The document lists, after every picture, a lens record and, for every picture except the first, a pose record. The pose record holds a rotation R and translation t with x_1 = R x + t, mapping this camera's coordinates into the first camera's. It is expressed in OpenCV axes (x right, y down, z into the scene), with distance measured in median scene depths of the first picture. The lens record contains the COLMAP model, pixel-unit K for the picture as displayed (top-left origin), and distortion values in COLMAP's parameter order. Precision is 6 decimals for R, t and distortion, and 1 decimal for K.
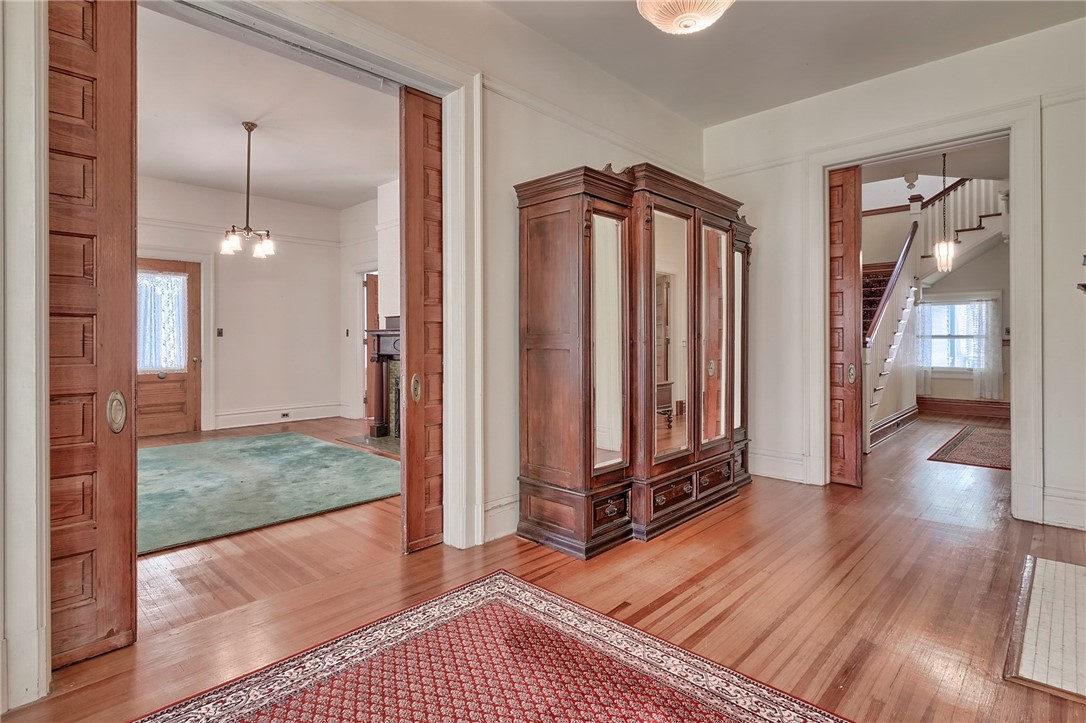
lens RADIAL K [[544.5, 0, 552.0], [0, 544.5, 339.5], [0, 0, 1]] dist [-0.000401, 0.000000]
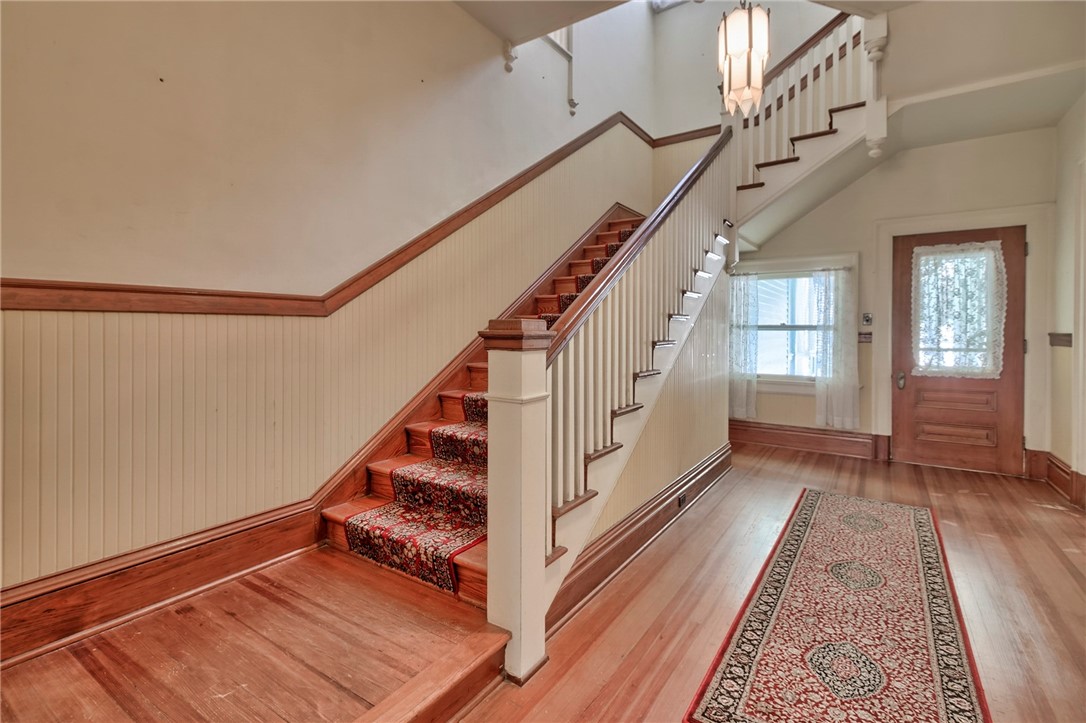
lens RADIAL K [[499.2, 0, 550.8], [0, 499.2, 332.5], [0, 0, 1]] dist [0.001857, -0.000474]
pose [[0.985040, 0.006218, 0.172213, 0.377910], [-0.007120, 0.999964, 0.004624, 0.000280], [-0.172178, -0.005781, 0.985049, 0.492022]]
